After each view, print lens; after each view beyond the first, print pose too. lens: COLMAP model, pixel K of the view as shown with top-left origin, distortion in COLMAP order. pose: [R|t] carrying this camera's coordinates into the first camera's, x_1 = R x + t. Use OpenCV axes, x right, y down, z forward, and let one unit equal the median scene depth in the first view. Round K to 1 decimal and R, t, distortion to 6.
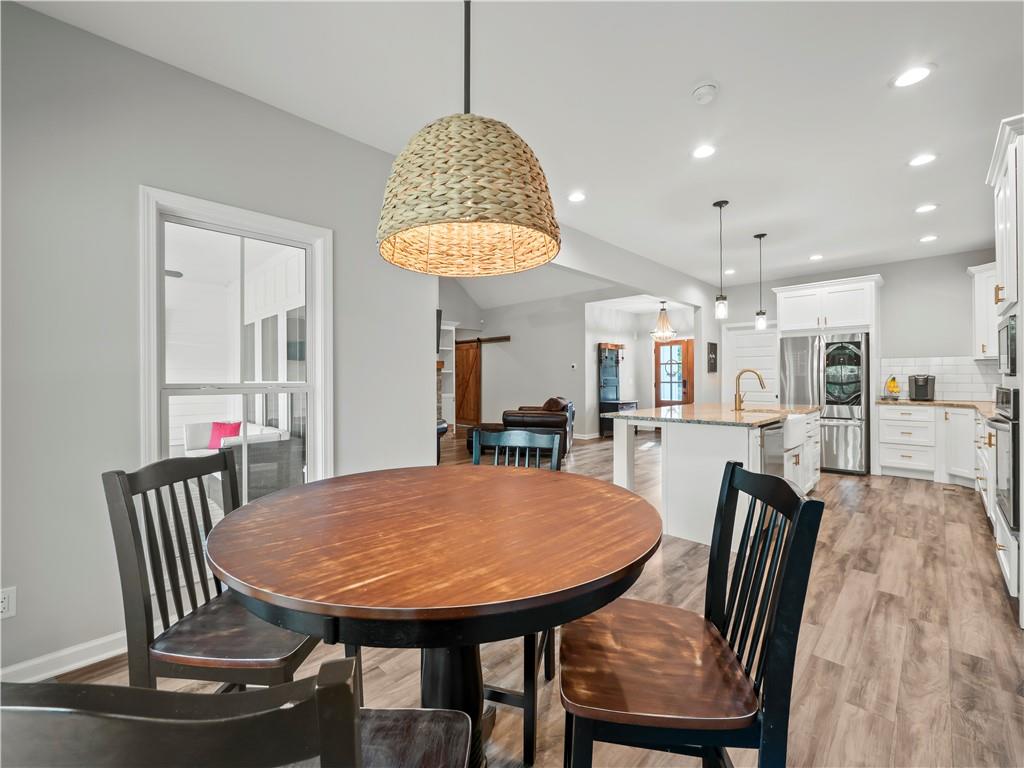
lens RADIAL K [[435.2, 0, 507.8], [0, 435.2, 378.1], [0, 0, 1]] dist [-0.006308, 0.000357]
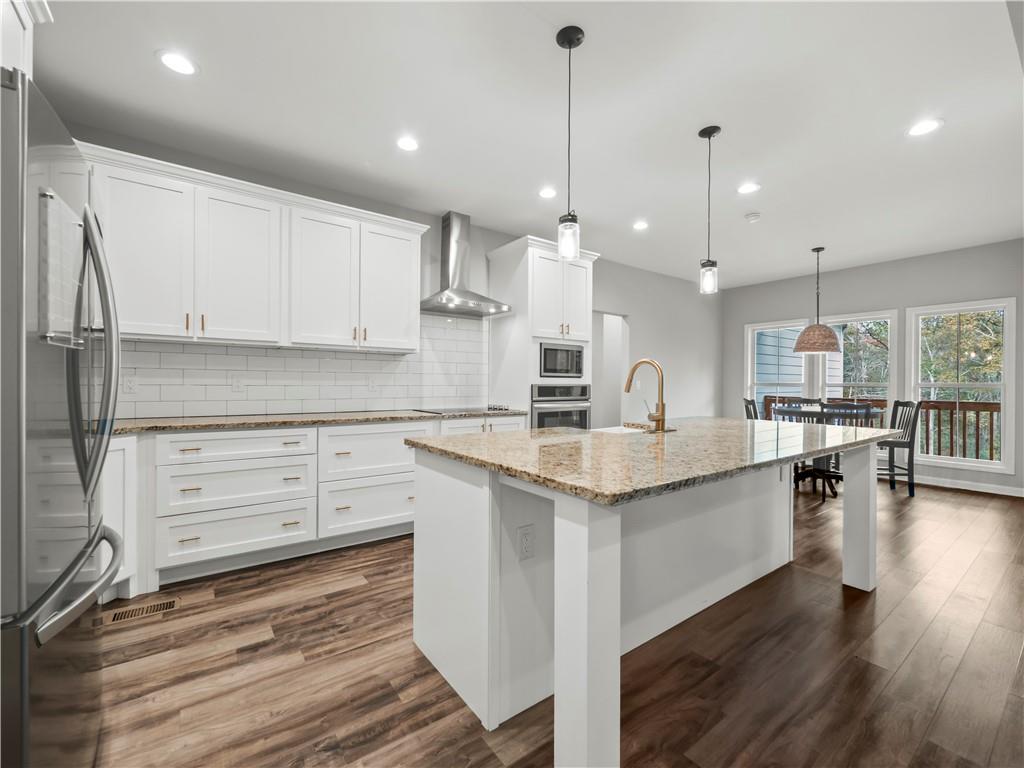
lens RADIAL K [[435.2, 0, 506.1], [0, 435.2, 383.4], [0, 0, 1]] dist [-0.006308, 0.000357]
pose [[-0.988199, -0.002009, 0.153164, 0.476586], [-0.002502, 0.999992, -0.003027, 0.010041], [-0.153157, -0.003374, -0.988196, 1.178387]]
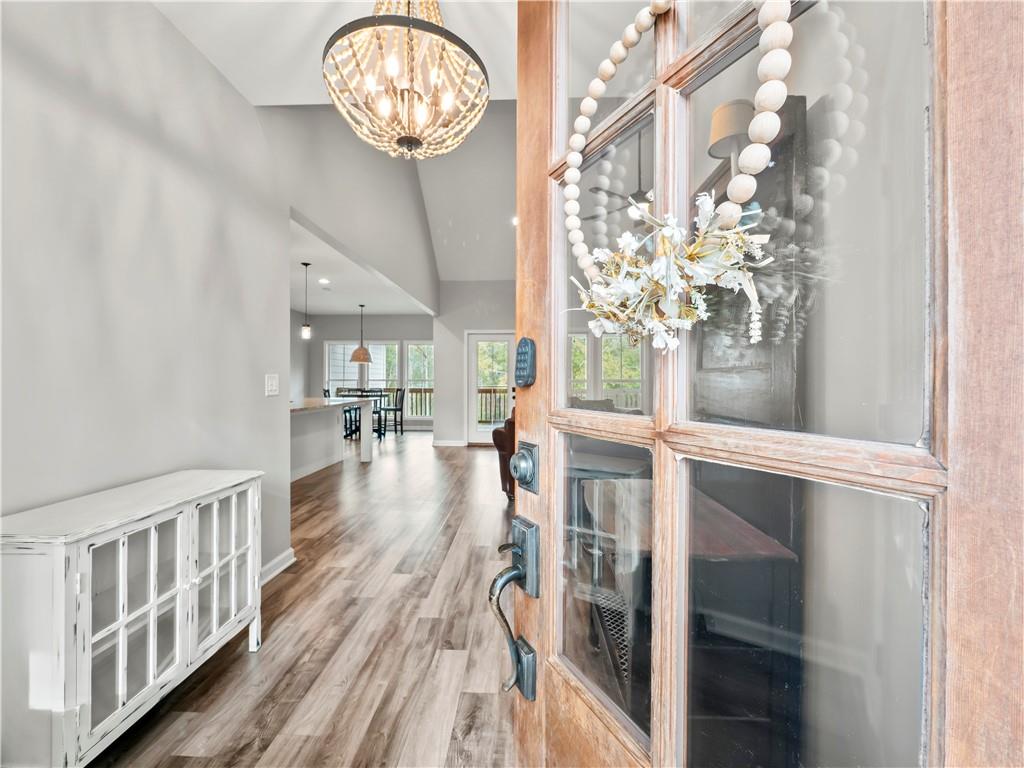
lens RADIAL K [[435.2, 0, 510.0], [0, 435.2, 379.2], [0, 0, 1]] dist [-0.006308, 0.000357]
pose [[-0.732349, -0.000553, -0.680929, 0.677821], [-0.000017, 1.000000, -0.000794, 0.004989], [0.680929, -0.000570, -0.732349, 1.760391]]
